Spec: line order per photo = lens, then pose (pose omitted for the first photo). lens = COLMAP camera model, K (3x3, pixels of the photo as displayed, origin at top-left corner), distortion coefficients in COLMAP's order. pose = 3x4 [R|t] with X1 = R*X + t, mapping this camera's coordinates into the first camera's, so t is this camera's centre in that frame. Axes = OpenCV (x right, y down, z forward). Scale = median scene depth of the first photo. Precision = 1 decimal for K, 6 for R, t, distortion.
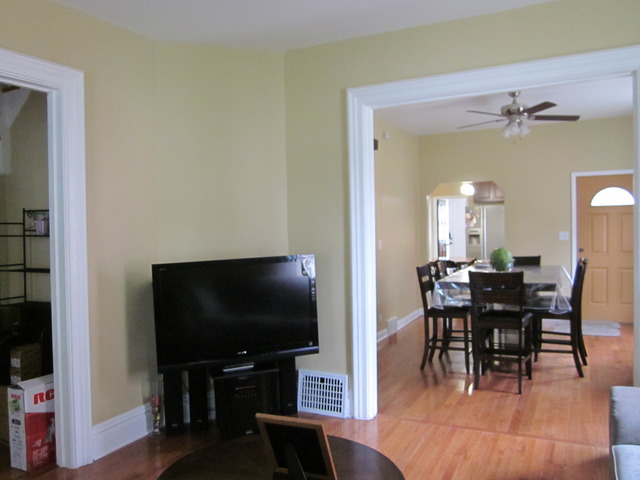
lens RADIAL K [[533.8, 0, 318.5], [0, 533.8, 243.3], [0, 0, 1]] dist [-0.052646, 0.032163]
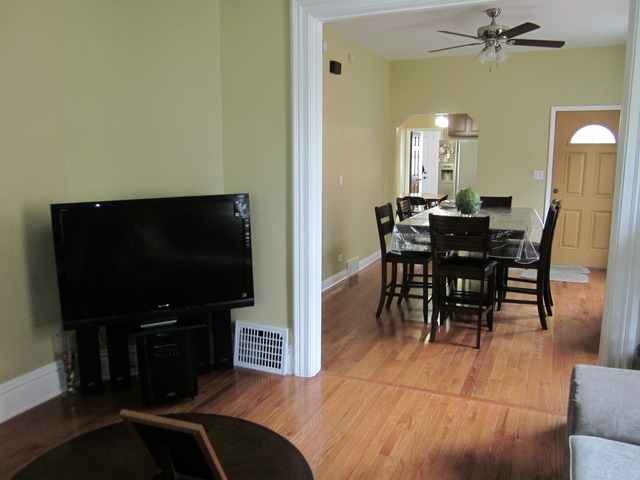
lens RADIAL K [[533.8, 0, 318.7], [0, 533.8, 244.2], [0, 0, 1]] dist [-0.052646, 0.032163]
pose [[0.998966, 0.016063, 0.042538, 0.053088], [-0.021535, 0.991086, 0.131474, -0.011187], [-0.040046, -0.132254, 0.990407, 0.100544]]
